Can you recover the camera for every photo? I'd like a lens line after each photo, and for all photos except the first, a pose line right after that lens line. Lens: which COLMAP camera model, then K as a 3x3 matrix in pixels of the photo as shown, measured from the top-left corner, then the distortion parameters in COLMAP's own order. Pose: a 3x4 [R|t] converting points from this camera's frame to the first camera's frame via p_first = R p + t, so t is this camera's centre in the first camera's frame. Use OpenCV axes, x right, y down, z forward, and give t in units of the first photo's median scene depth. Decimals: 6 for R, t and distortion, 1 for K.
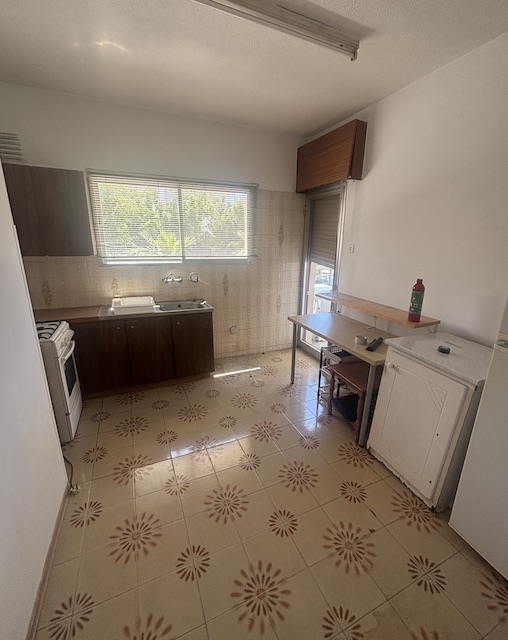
lens RADIAL K [[280.1, 0, 262.5], [0, 280.1, 320.2], [0, 0, 1]] dist [-0.001319, -0.001783]
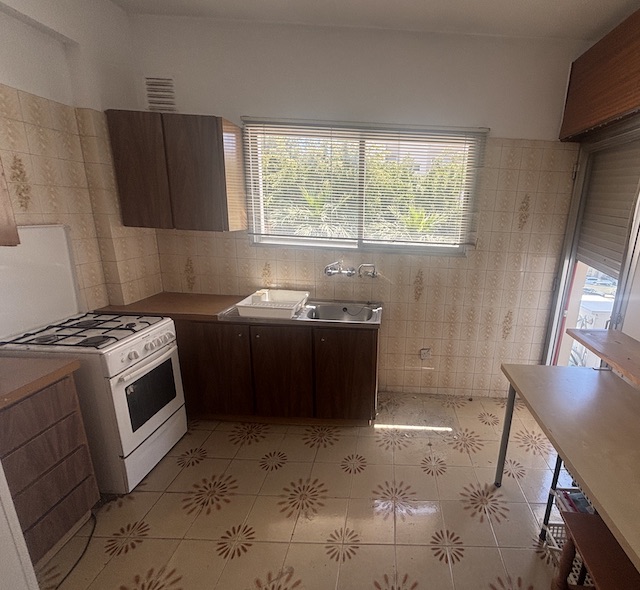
lens RADIAL K [[323.7, 0, 386.6], [0, 323.7, 294.4], [0, 0, 1]] dist [-0.001143, -0.004789]
pose [[0.913766, 0.127722, -0.385640, 0.105042], [-0.144868, 0.989328, -0.015601, -0.096119], [0.379532, 0.070123, 0.922517, 0.324390]]
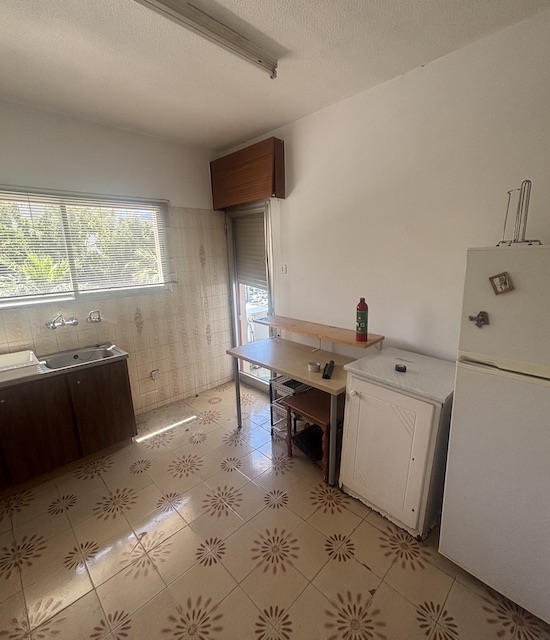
lens RADIAL K [[303.0, 0, 283.6], [0, 303.0, 316.3], [0, 0, 1]] dist [-0.004709, -0.000671]
pose [[0.935279, -0.111447, 0.335907, -0.040976], [0.138009, 0.988836, -0.056190, -0.038187], [-0.325894, 0.098912, 0.940218, 0.057148]]
